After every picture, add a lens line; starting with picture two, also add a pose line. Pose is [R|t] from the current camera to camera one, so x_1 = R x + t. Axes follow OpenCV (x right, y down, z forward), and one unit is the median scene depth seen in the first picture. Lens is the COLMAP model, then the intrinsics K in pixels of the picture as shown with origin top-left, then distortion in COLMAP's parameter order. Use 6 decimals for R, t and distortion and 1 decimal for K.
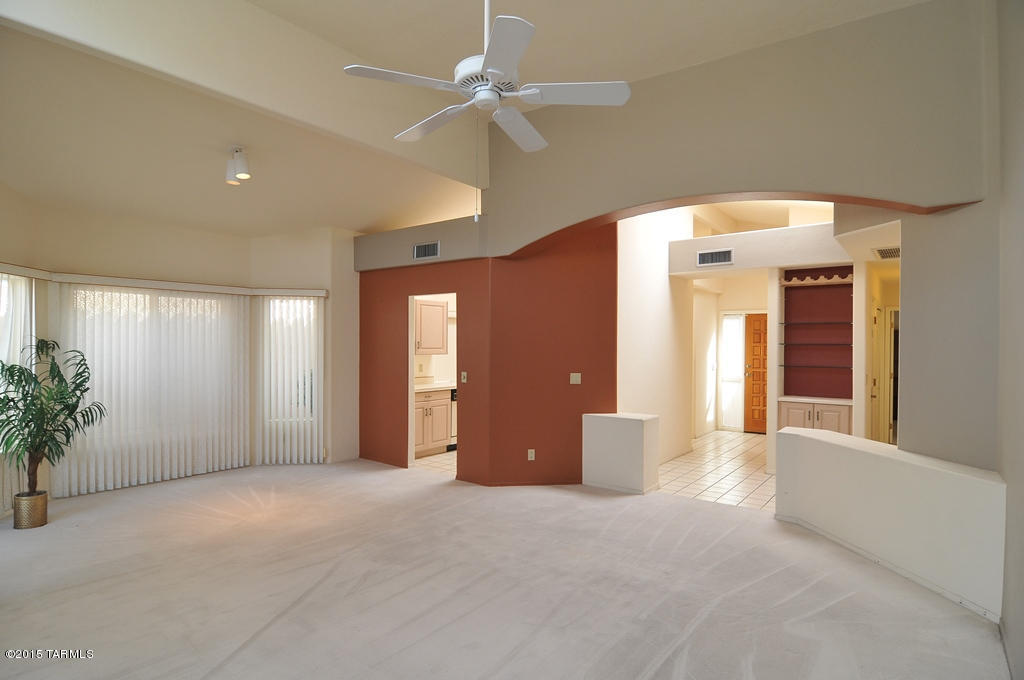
lens RADIAL K [[549.1, 0, 507.0], [0, 549.1, 346.7], [0, 0, 1]] dist [-0.005811, -0.012284]
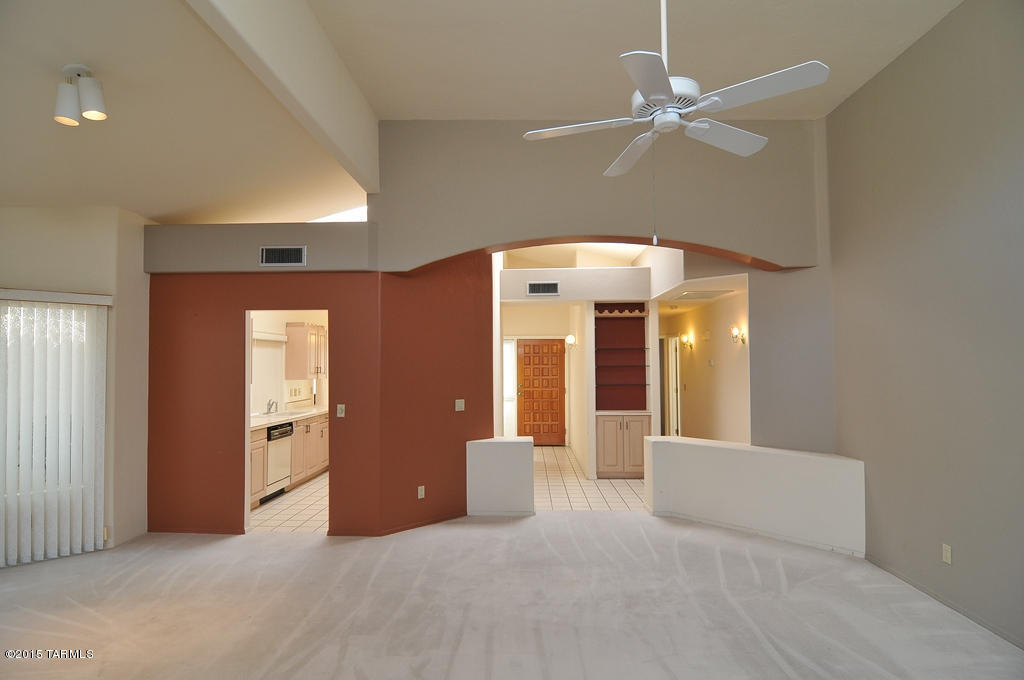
lens RADIAL K [[549.1, 0, 507.0], [0, 549.1, 346.7], [0, 0, 1]] dist [-0.005811, -0.012284]
pose [[0.813263, 0.008097, 0.581839, -0.354708], [0.014829, 0.999290, -0.034634, -0.009303], [-0.581707, 0.036795, 0.812566, 0.165613]]
